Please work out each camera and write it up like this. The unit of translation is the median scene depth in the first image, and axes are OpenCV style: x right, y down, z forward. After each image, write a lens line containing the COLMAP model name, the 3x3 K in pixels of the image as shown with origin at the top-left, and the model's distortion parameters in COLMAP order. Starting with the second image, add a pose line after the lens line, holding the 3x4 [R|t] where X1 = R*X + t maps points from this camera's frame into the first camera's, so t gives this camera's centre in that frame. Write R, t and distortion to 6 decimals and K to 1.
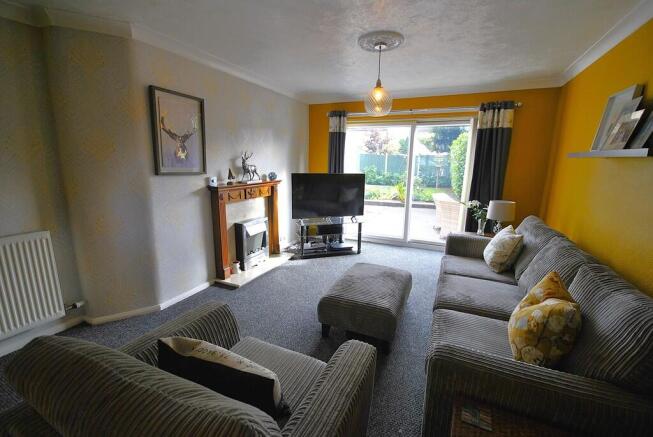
lens RADIAL K [[289.2, 0, 332.0], [0, 289.2, 221.0], [0, 0, 1]] dist [0.001996, -0.010429]
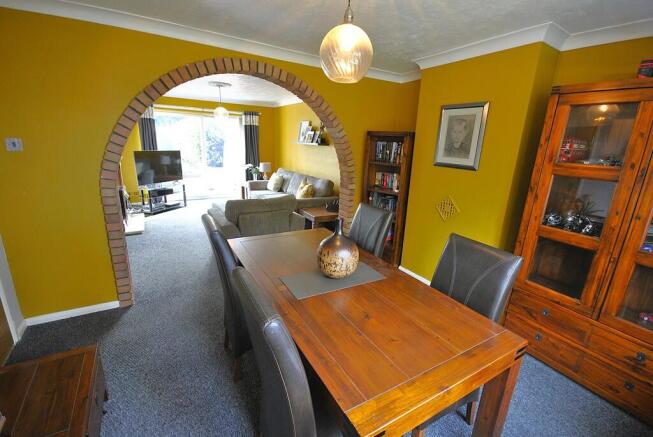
lens RADIAL K [[289.2, 0, 332.0], [0, 289.2, 221.0], [0, 0, 1]] dist [0.001996, -0.010429]
pose [[0.567187, -0.213425, 0.795455, -0.792814], [0.138877, 0.976794, 0.163055, 0.059924], [-0.811796, 0.017988, 0.583664, -0.535379]]
